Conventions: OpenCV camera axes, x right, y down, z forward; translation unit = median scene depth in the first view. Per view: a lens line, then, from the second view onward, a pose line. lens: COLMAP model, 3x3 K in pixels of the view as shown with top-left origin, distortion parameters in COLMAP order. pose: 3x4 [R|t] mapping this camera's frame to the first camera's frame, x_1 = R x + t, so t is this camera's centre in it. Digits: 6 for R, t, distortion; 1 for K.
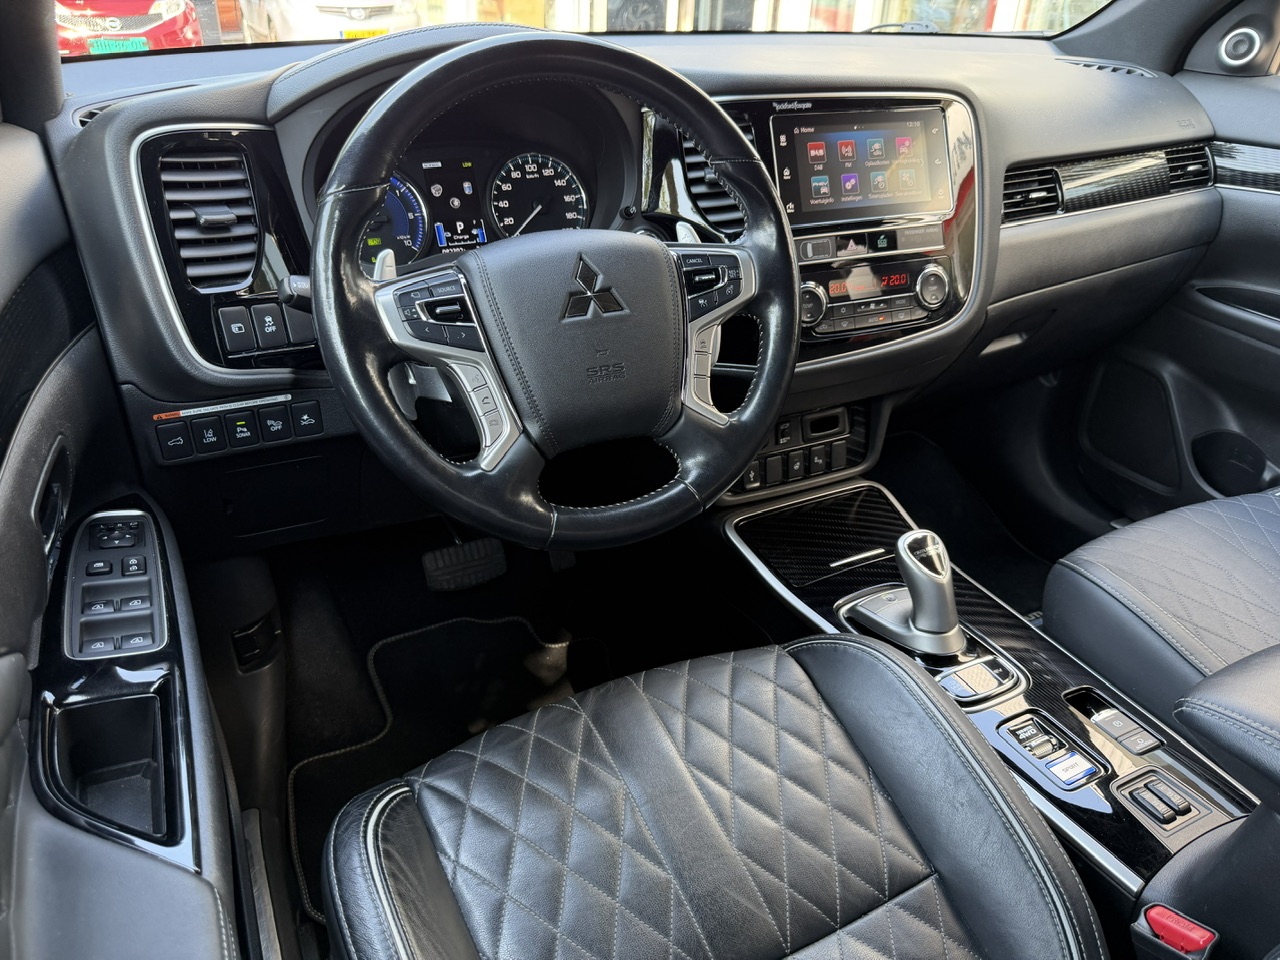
lens RADIAL K [[914.9, 0, 644.2], [0, 914.9, 478.3], [0, 0, 1]] dist [0.028229, -0.043262]
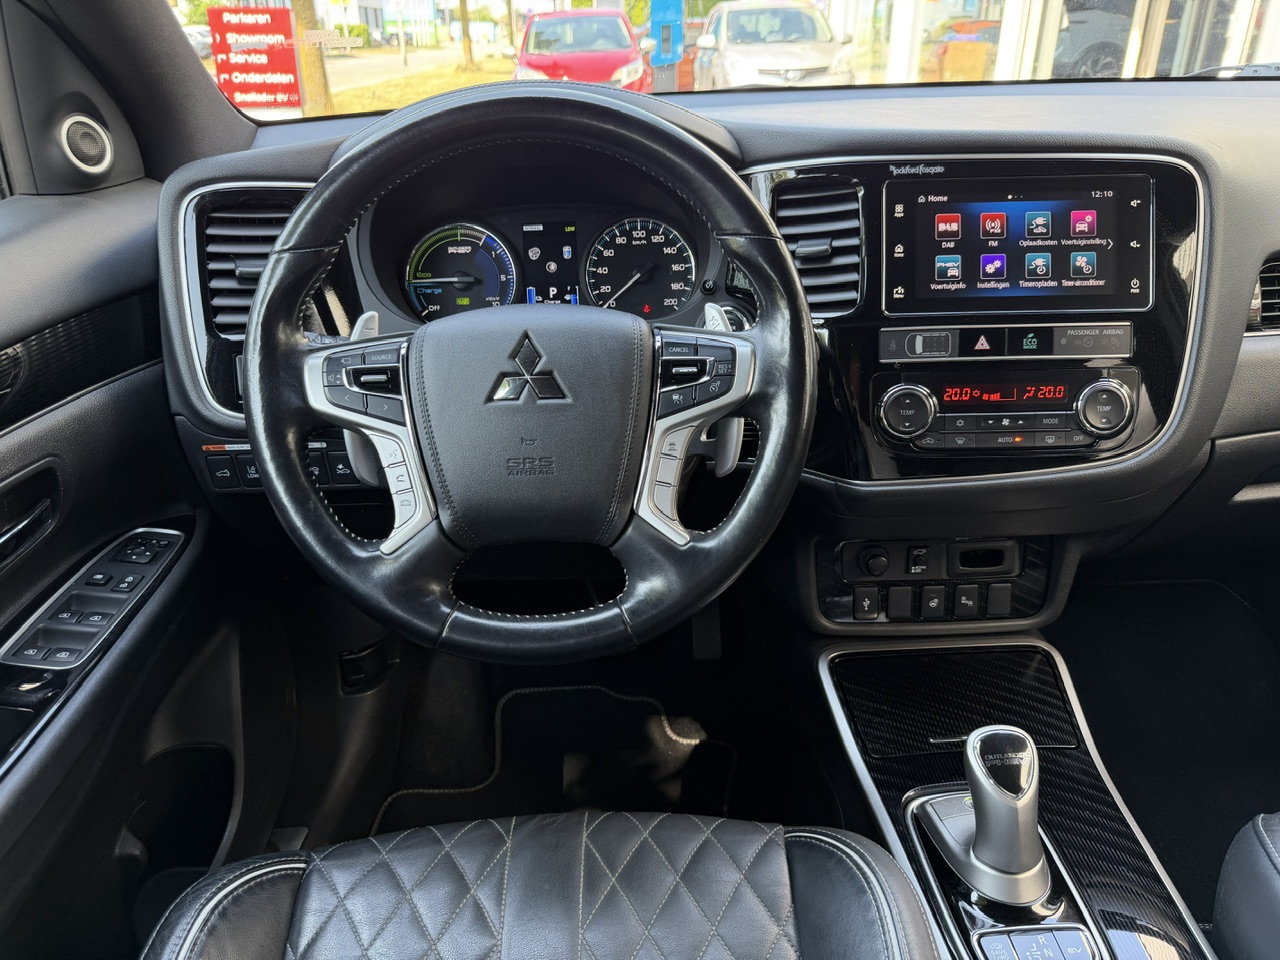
lens RADIAL K [[914.9, 0, 649.4], [0, 914.9, 477.4], [0, 0, 1]] dist [0.028229, -0.043262]
pose [[0.902156, 0.142618, -0.407155, 0.315656], [-0.166103, 0.985847, -0.022721, -0.078155], [0.398152, 0.088128, 0.913076, 0.184787]]
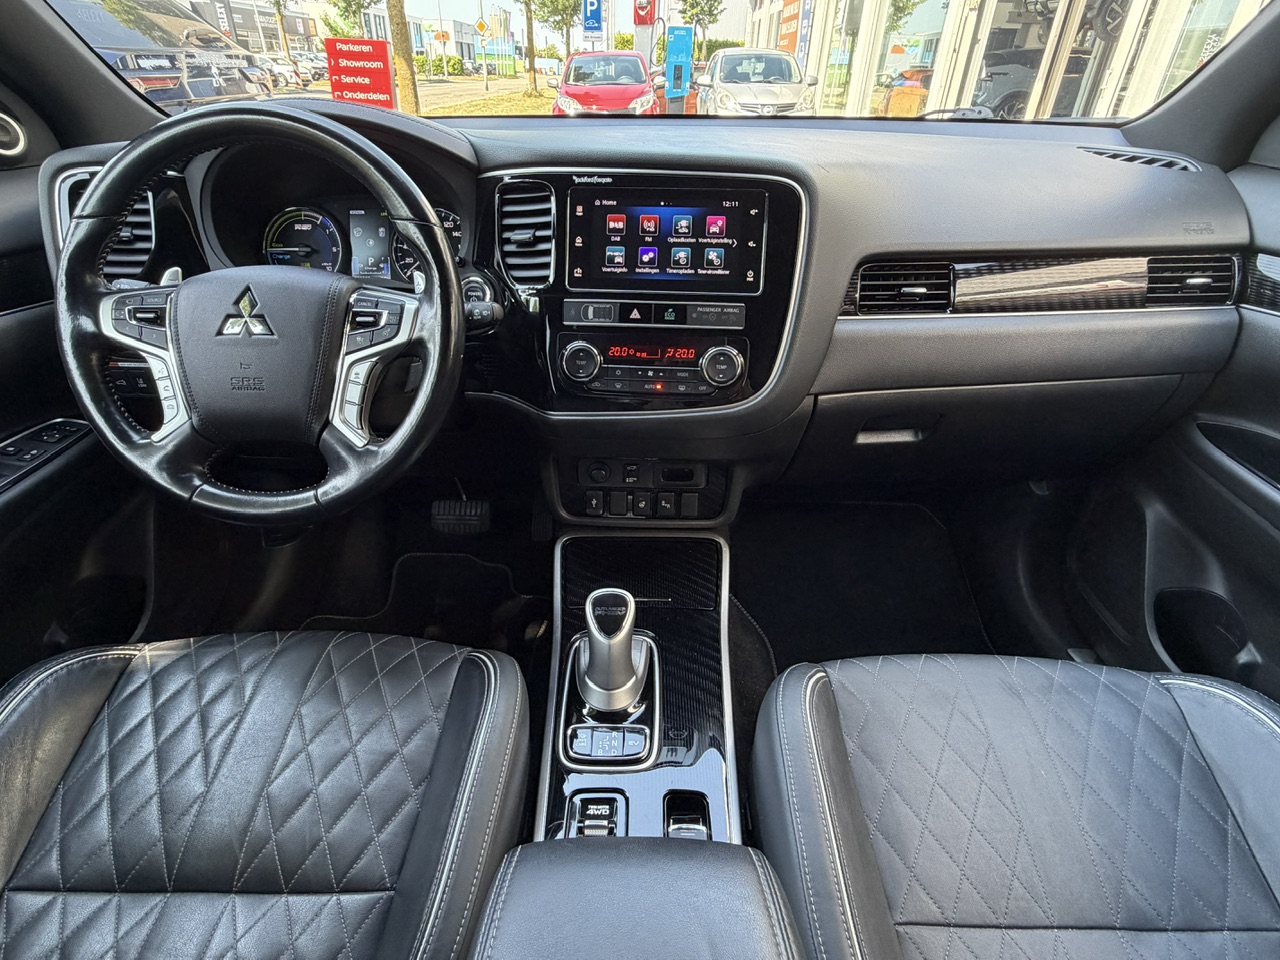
lens RADIAL K [[673.5, 0, 635.3], [0, 673.5, 478.1], [0, 0, 1]] dist [0.007124, -0.002226]
pose [[0.877273, 0.230076, -0.421256, 0.619901], [-0.219234, 0.972804, 0.074754, -0.130878], [0.426998, 0.026774, 0.903856, 0.306036]]
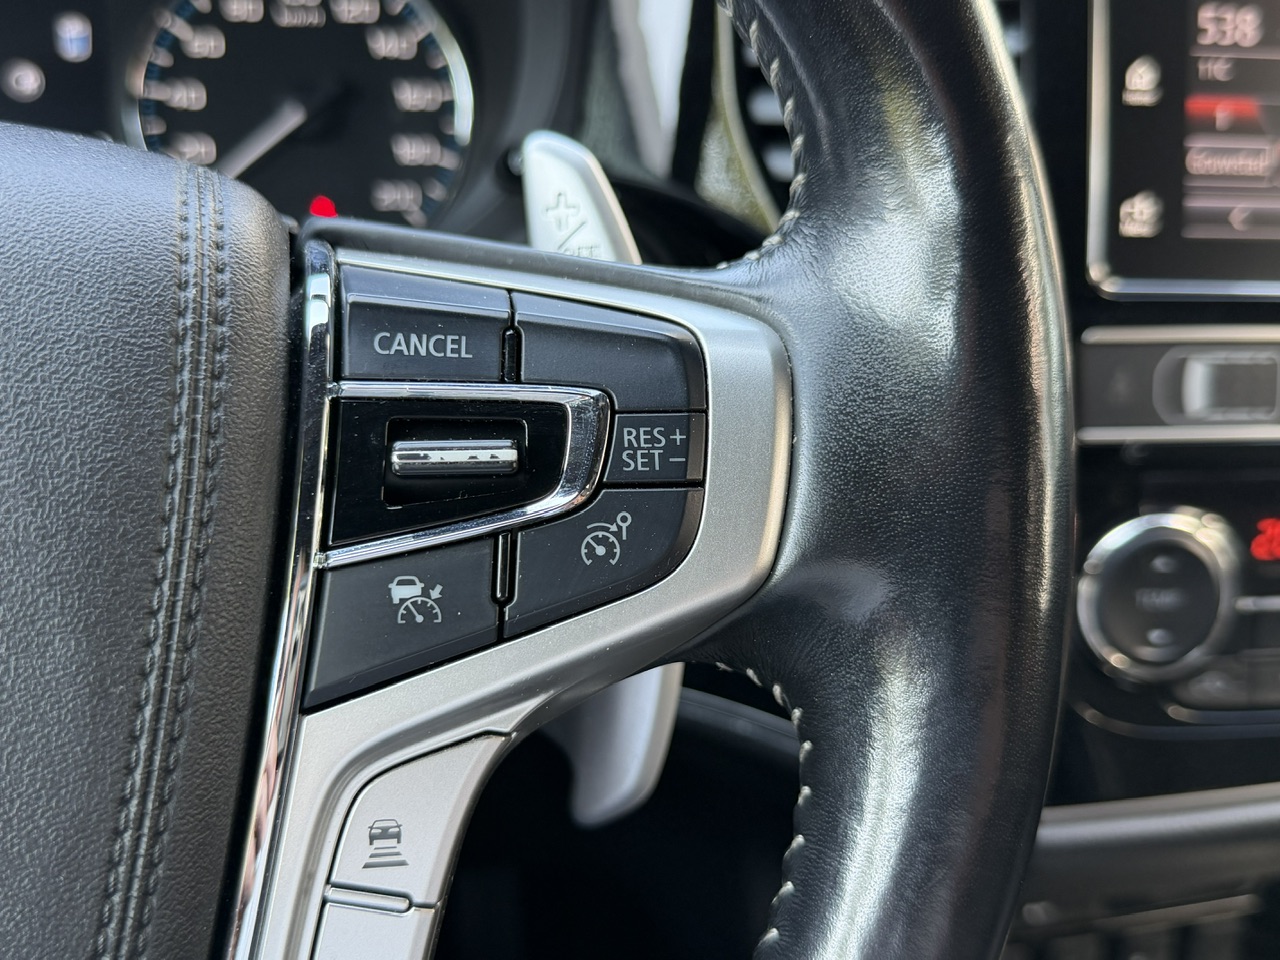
lens RADIAL K [[1415.2, 0, 607.2], [0, 1415.2, 484.9], [0, 0, 1]] dist [0.007851, 0.000000]
pose [[0.957218, 0.128520, -0.259260, 0.128465], [-0.154457, 0.984574, -0.082201, -0.157930], [0.244697, 0.118729, 0.962303, 0.612341]]
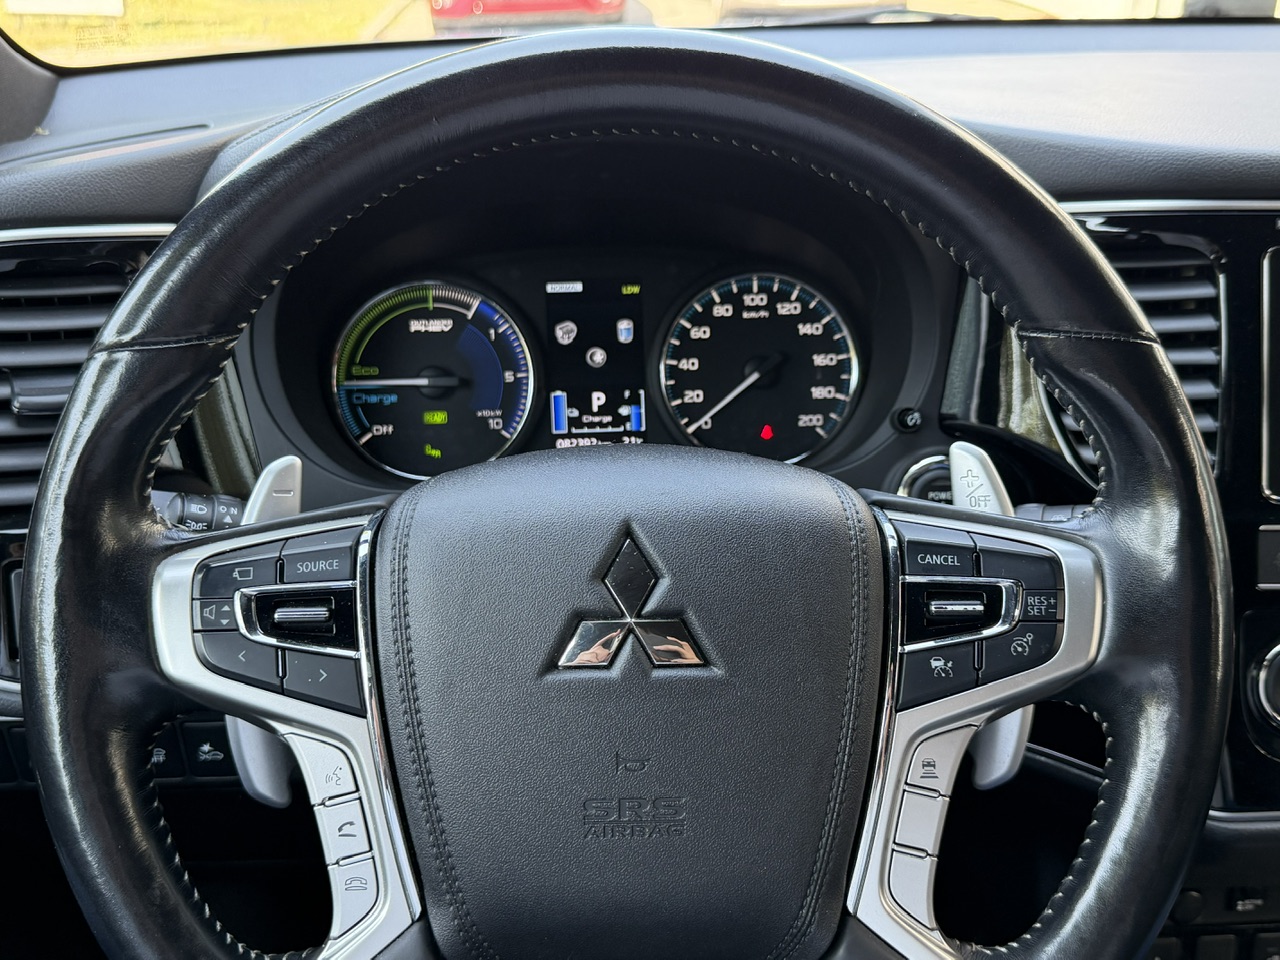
lens RADIAL K [[1330.1, 0, 623.5], [0, 1330.1, 487.7], [0, 0, 1]] dist [0.059957, 0.000000]
pose [[0.905454, 0.117959, -0.407723, 0.133700], [-0.179849, 0.976733, -0.116821, -0.140915], [0.384456, 0.179105, 0.905602, 0.327826]]
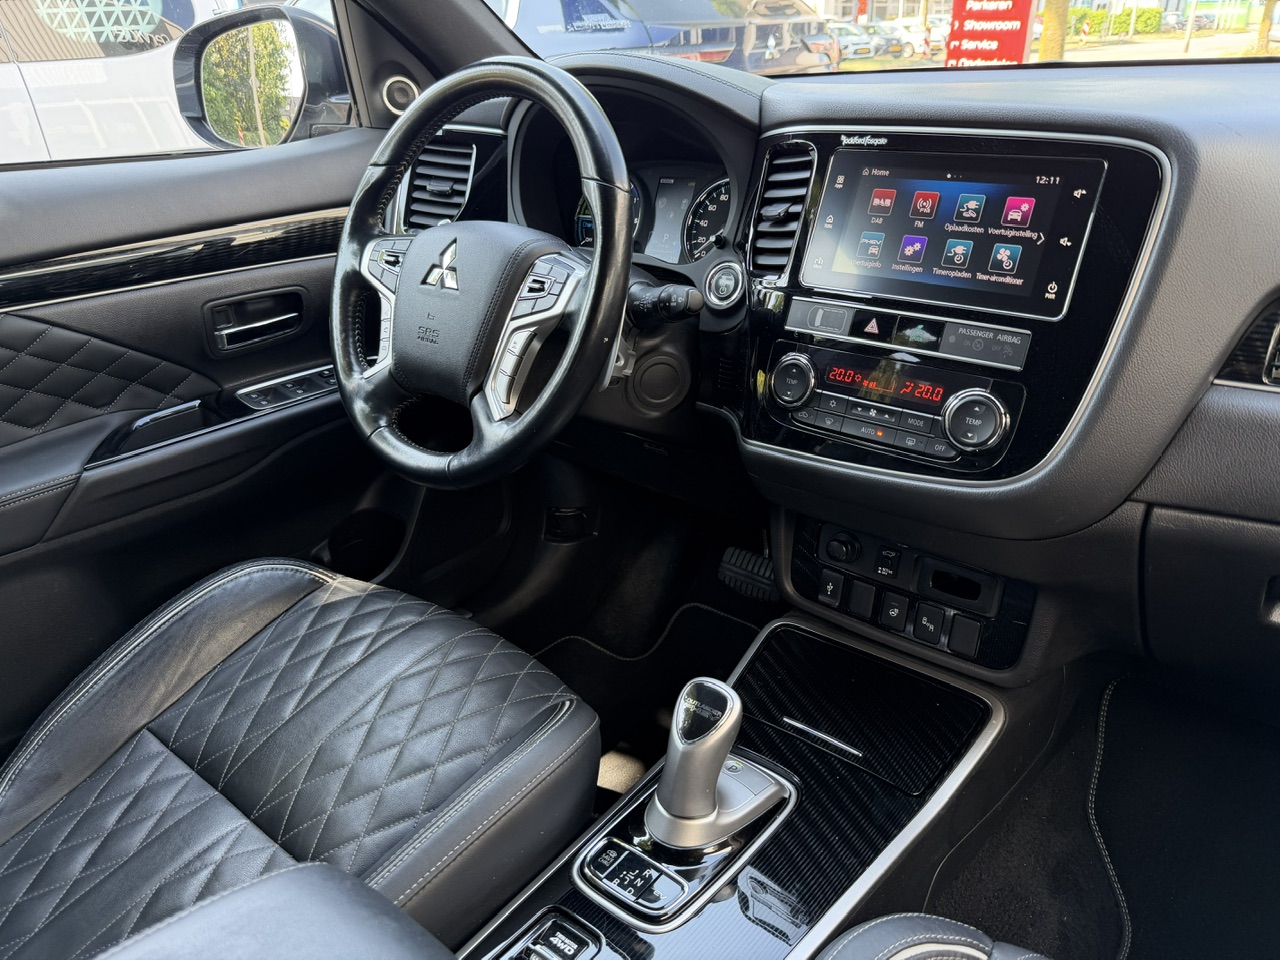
lens RADIAL K [[914.9, 0, 649.3], [0, 914.9, 483.5], [0, 0, 1]] dist [0.028229, -0.043262]
pose [[0.377962, 0.355014, -0.855049, 0.870976], [-0.401823, 0.894941, 0.193957, -0.217642], [0.834076, 0.270270, 0.480907, 0.538583]]
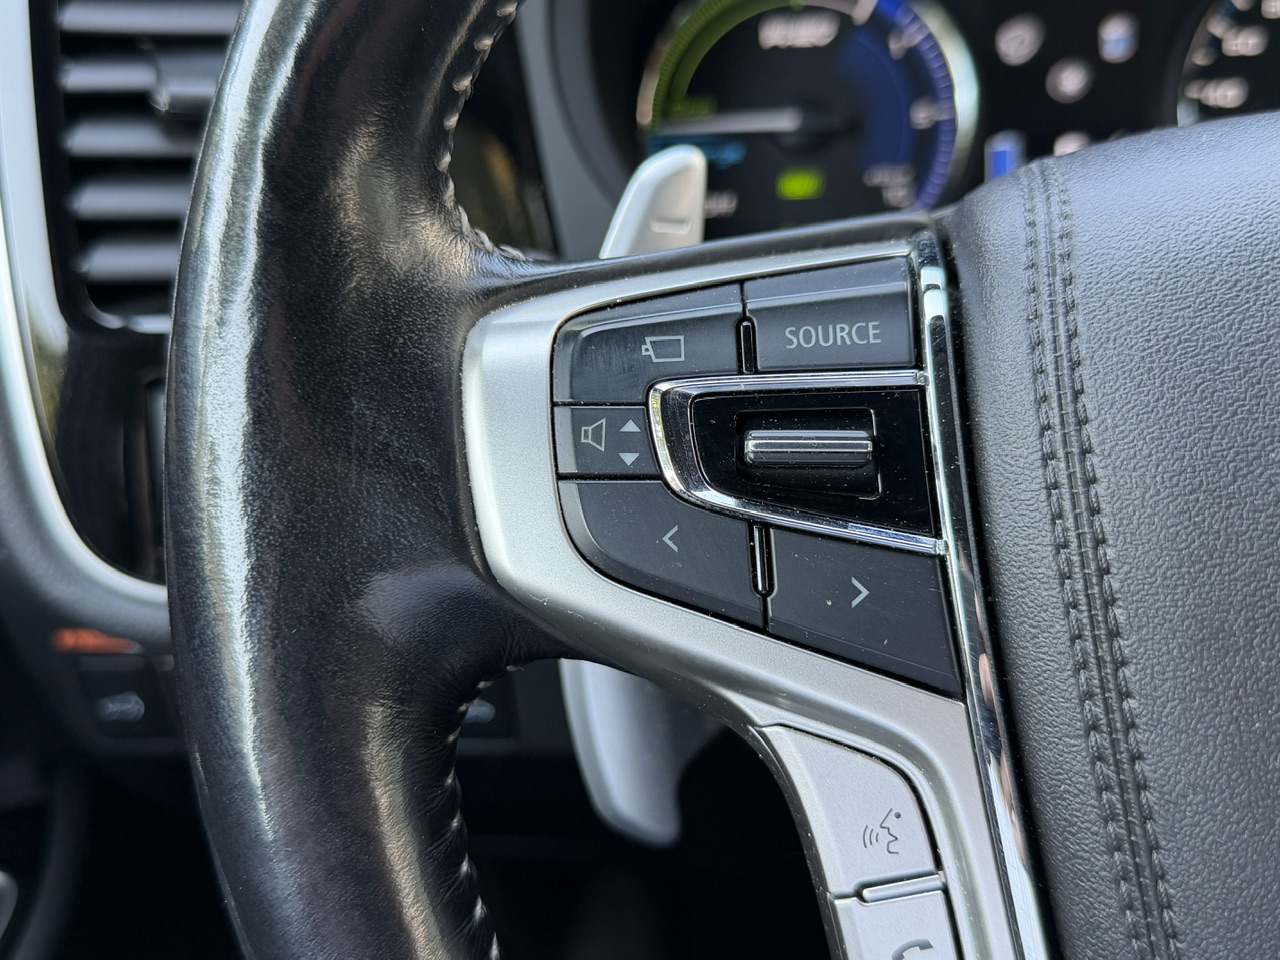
lens RADIAL K [[1330.1, 0, 651.7], [0, 1330.1, 481.2], [0, 0, 1]] dist [0.059957, 0.000000]
pose [[0.860430, 0.167597, -0.481218, -0.079360], [-0.207479, 0.977766, -0.030445, -0.116160], [0.465416, 0.126038, 0.876072, 0.536159]]
